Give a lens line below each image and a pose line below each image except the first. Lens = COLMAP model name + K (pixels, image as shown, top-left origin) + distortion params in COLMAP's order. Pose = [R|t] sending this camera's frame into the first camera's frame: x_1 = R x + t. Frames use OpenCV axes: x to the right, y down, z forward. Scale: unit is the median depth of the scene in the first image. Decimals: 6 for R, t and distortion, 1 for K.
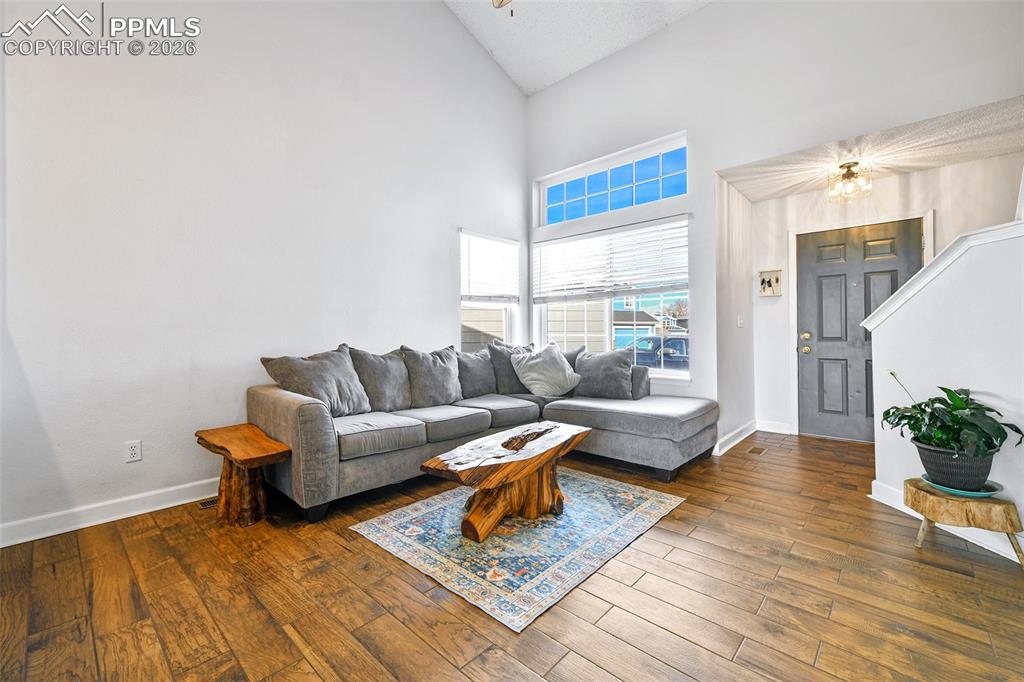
lens RADIAL K [[421.2, 0, 510.2], [0, 421.2, 332.0], [0, 0, 1]] dist [0.000367, -0.002109]
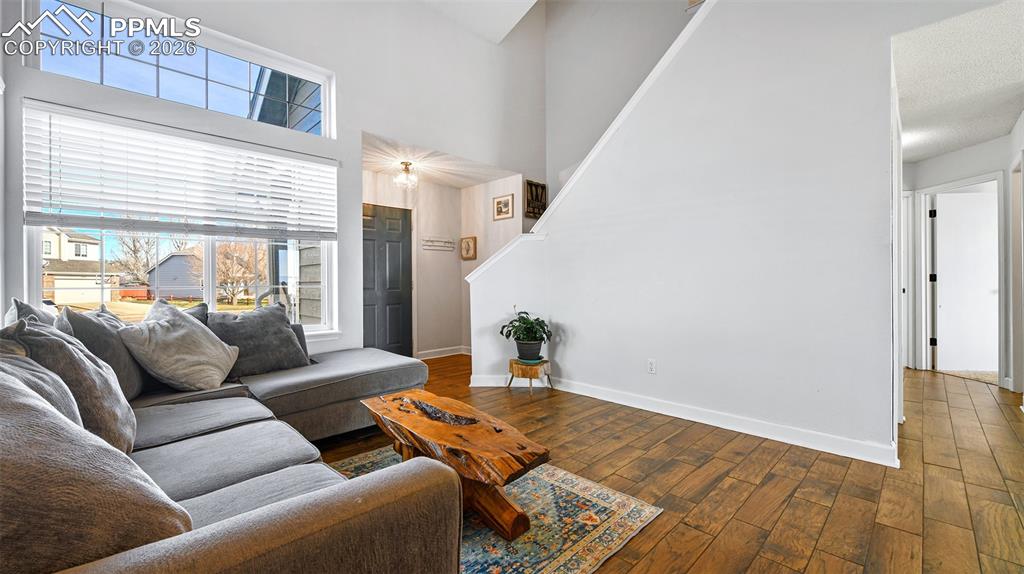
lens RADIAL K [[408.8, 0, 514.6], [0, 408.8, 284.3], [0, 0, 1]] dist [0.001525, 0.000043]
pose [[0.047989, -0.001850, 0.998846, -0.854305], [0.000361, 0.999998, 0.001835, 0.000512], [-0.998848, 0.000273, 0.047989, 0.932111]]
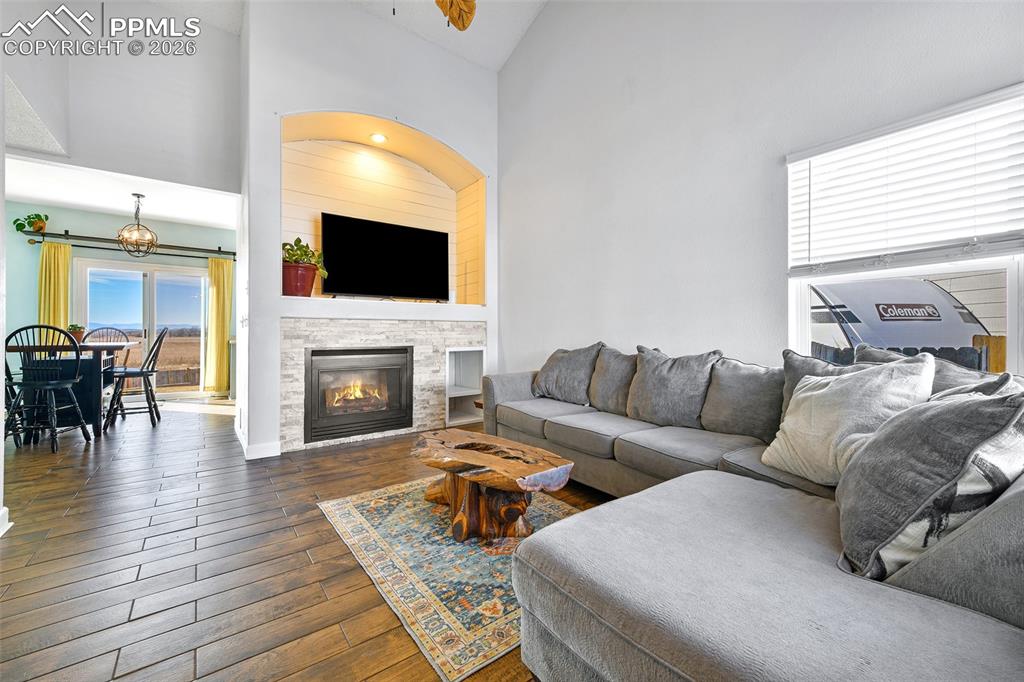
lens RADIAL K [[417.8, 0, 511.8], [0, 417.8, 332.2], [0, 0, 1]] dist [-0.012923, -0.000148]
pose [[-0.182256, 0.003536, -0.983245, 1.029484], [0.001969, 0.999993, 0.003231, 0.002170], [0.983249, -0.001347, -0.182262, 1.392382]]
